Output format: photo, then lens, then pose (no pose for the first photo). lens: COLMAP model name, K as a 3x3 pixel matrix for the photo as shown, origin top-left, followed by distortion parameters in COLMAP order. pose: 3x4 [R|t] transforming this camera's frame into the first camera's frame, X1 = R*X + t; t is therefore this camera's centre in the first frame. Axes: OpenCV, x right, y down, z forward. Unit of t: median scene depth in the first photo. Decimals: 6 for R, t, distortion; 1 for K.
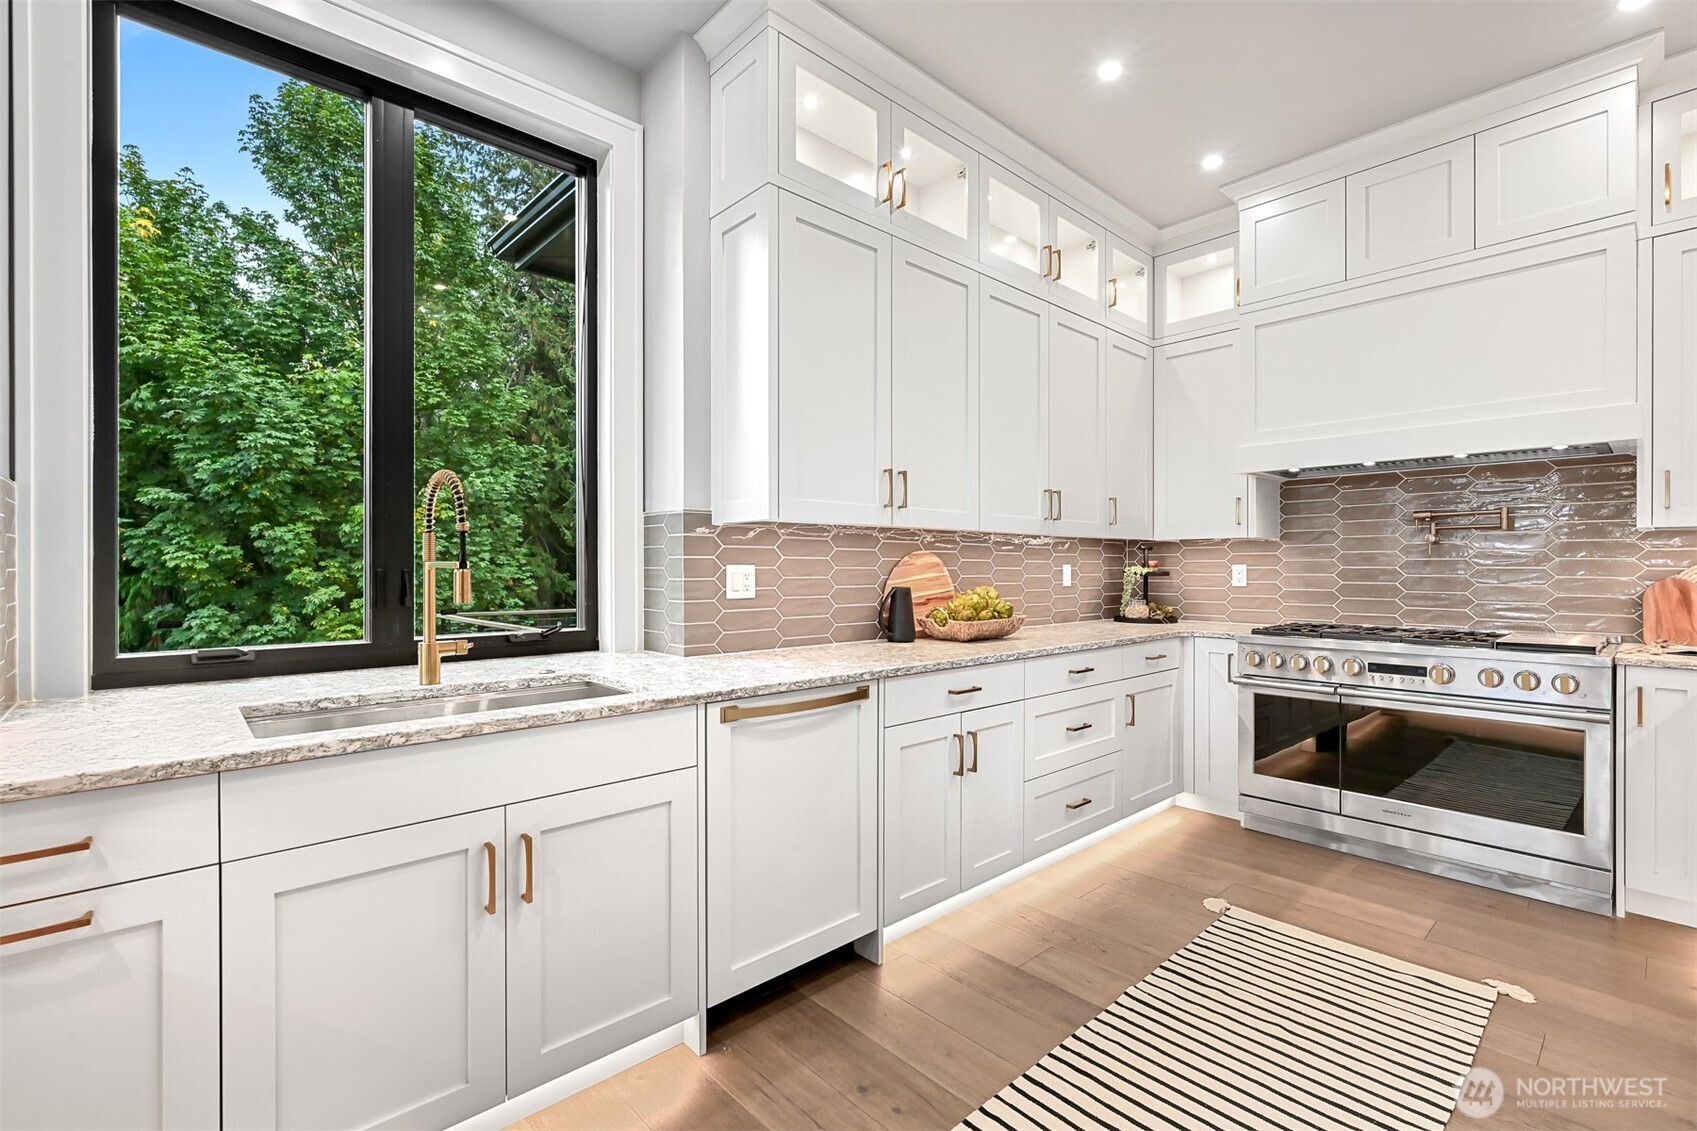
lens RADIAL K [[757.7, 0, 851.7], [0, 757.7, 567.4], [0, 0, 1]] dist [0.004898, 0.001295]
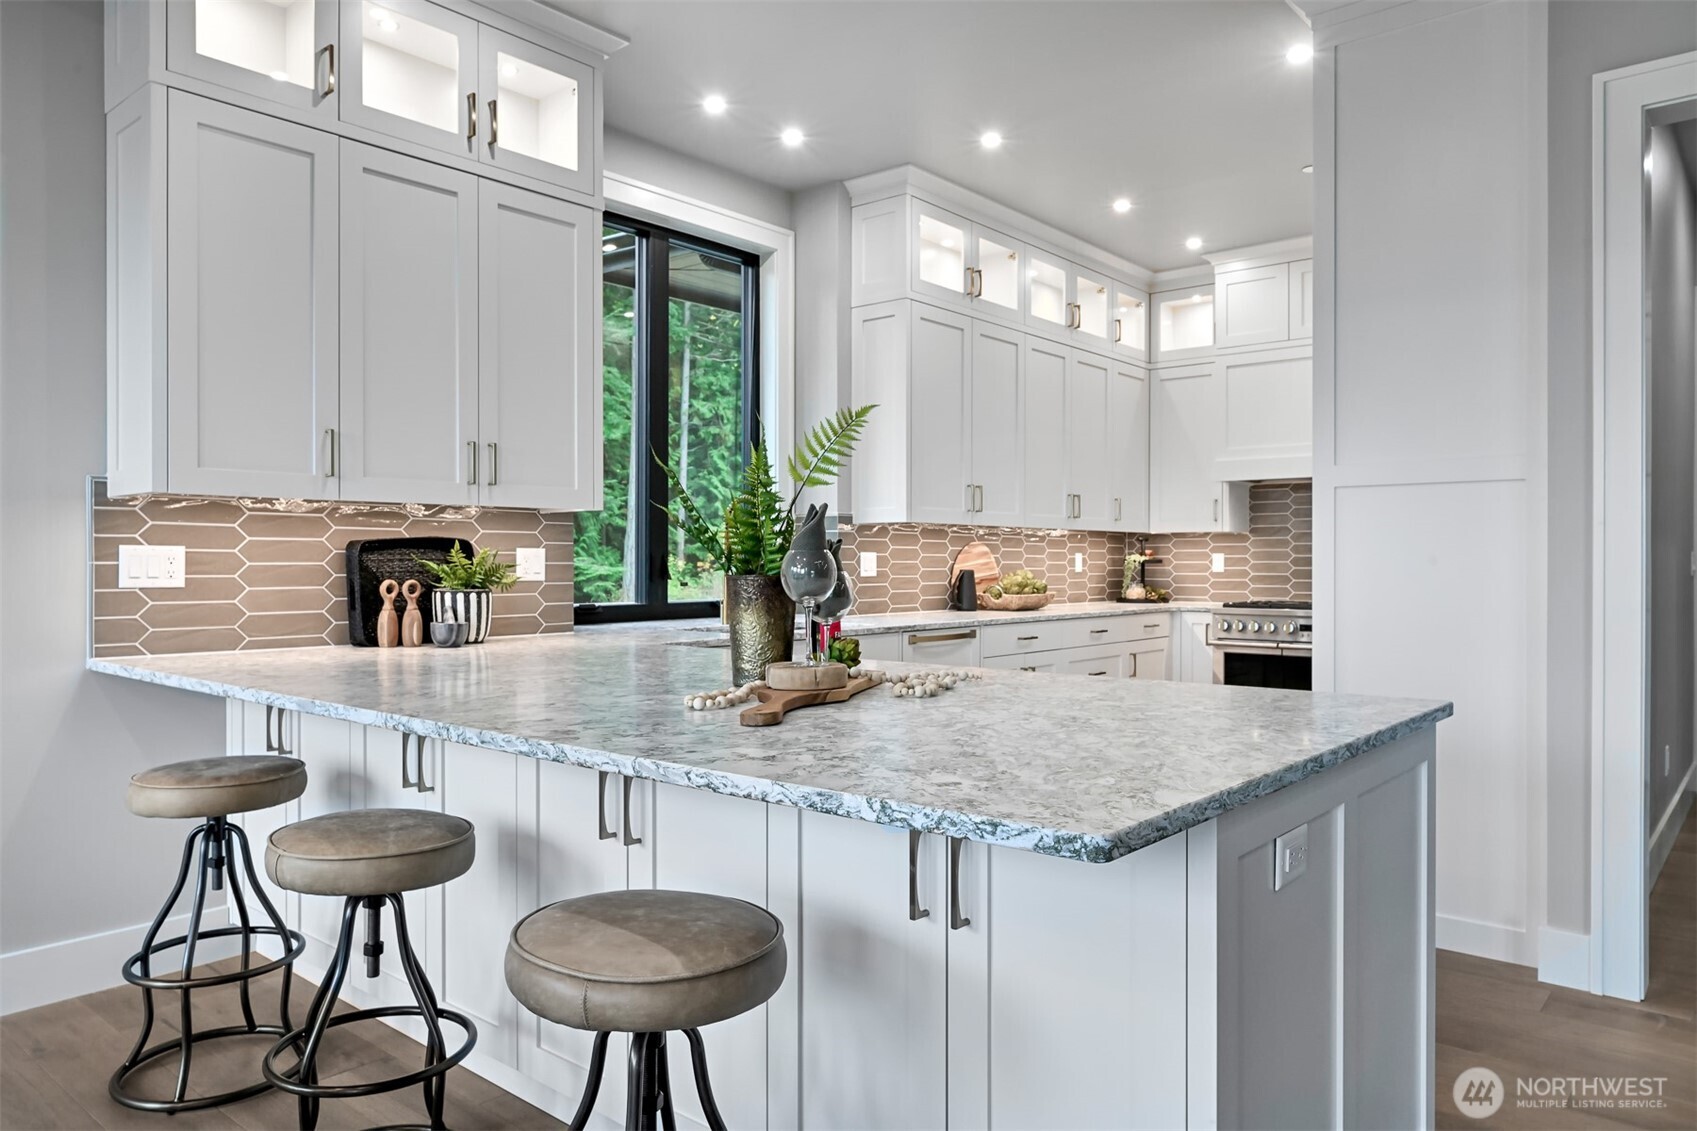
lens RADIAL K [[1117.4, 0, 847.6], [0, 1117.4, 559.0], [0, 0, 1]] dist [0.004002, 0.000679]
pose [[0.992735, 0.001977, 0.120308, -0.372771], [-0.001837, 0.999998, -0.001274, 0.010422], [-0.120310, 0.001044, 0.992736, -0.900033]]
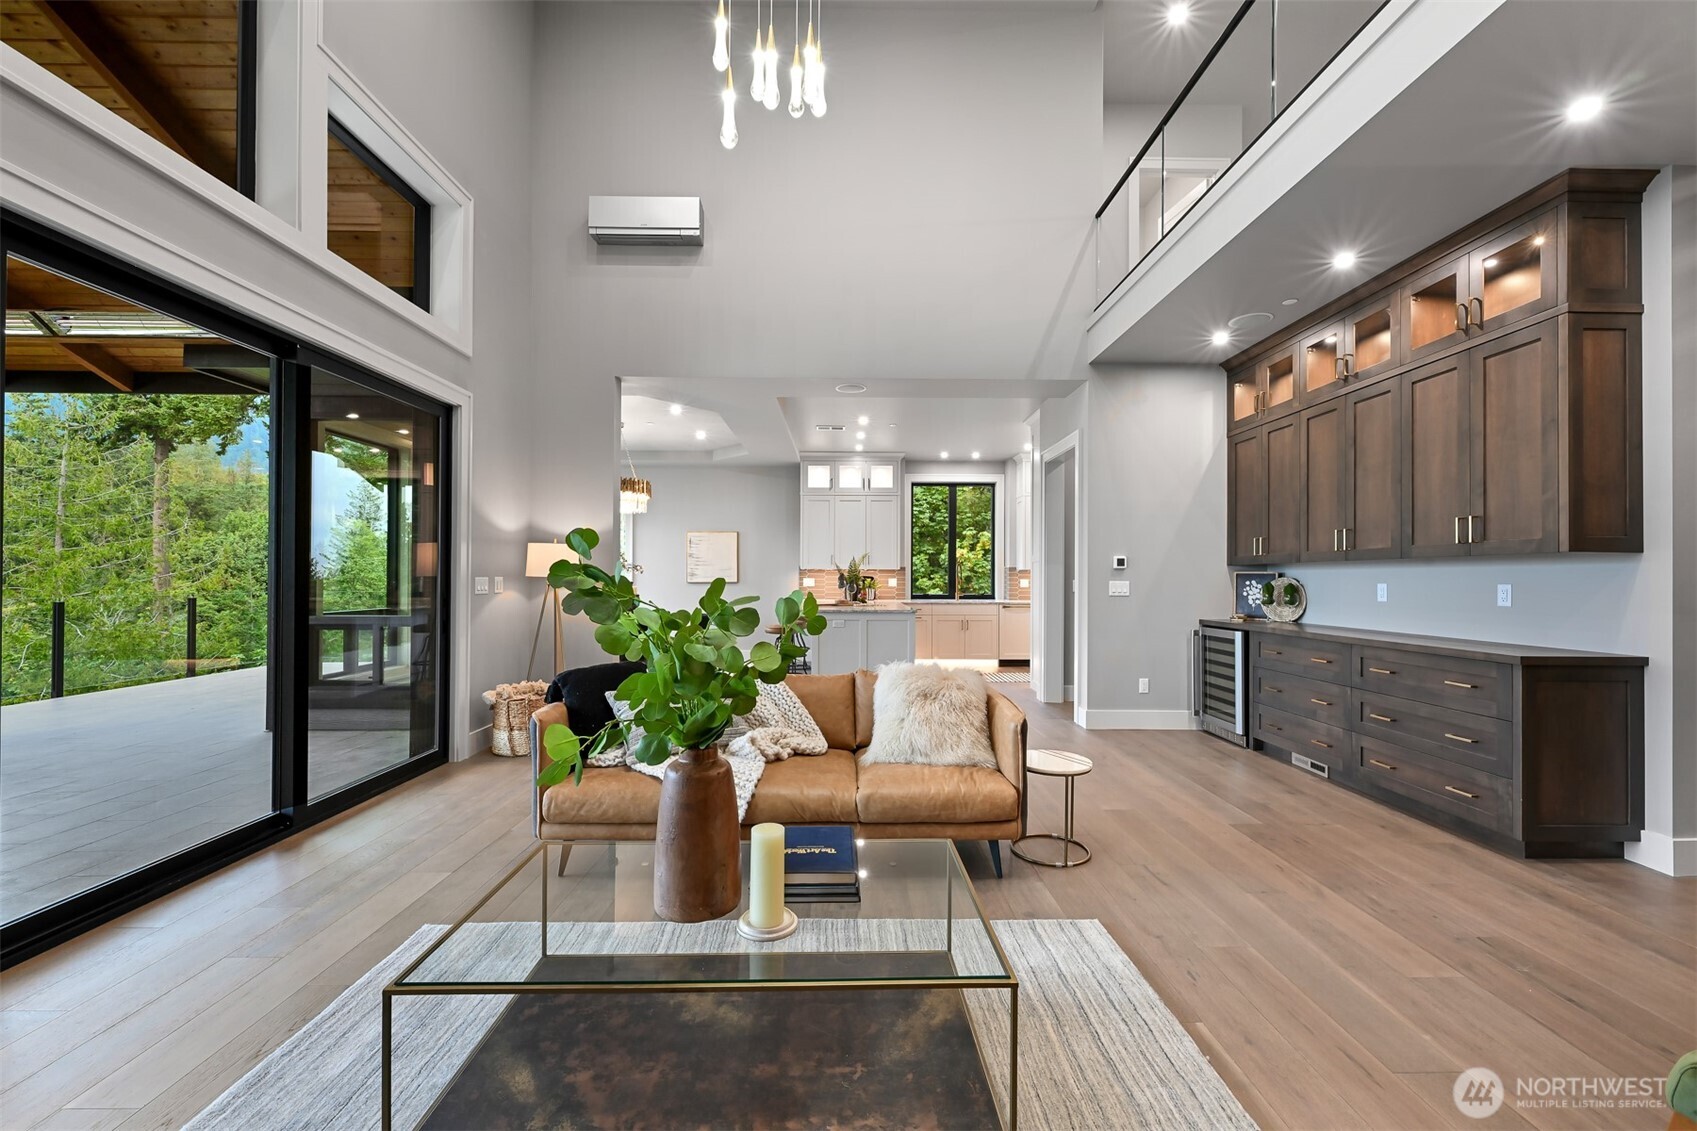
lens RADIAL K [[673.6, 0, 850.2], [0, 673.6, 570.7], [0, 0, 1]] dist [0.000527, 0.000019]
pose [[0.749911, -0.002150, -0.661535, 1.358684], [-0.005933, 0.999933, -0.009975, -0.007317], [0.661512, 0.011406, 0.749848, -2.062623]]
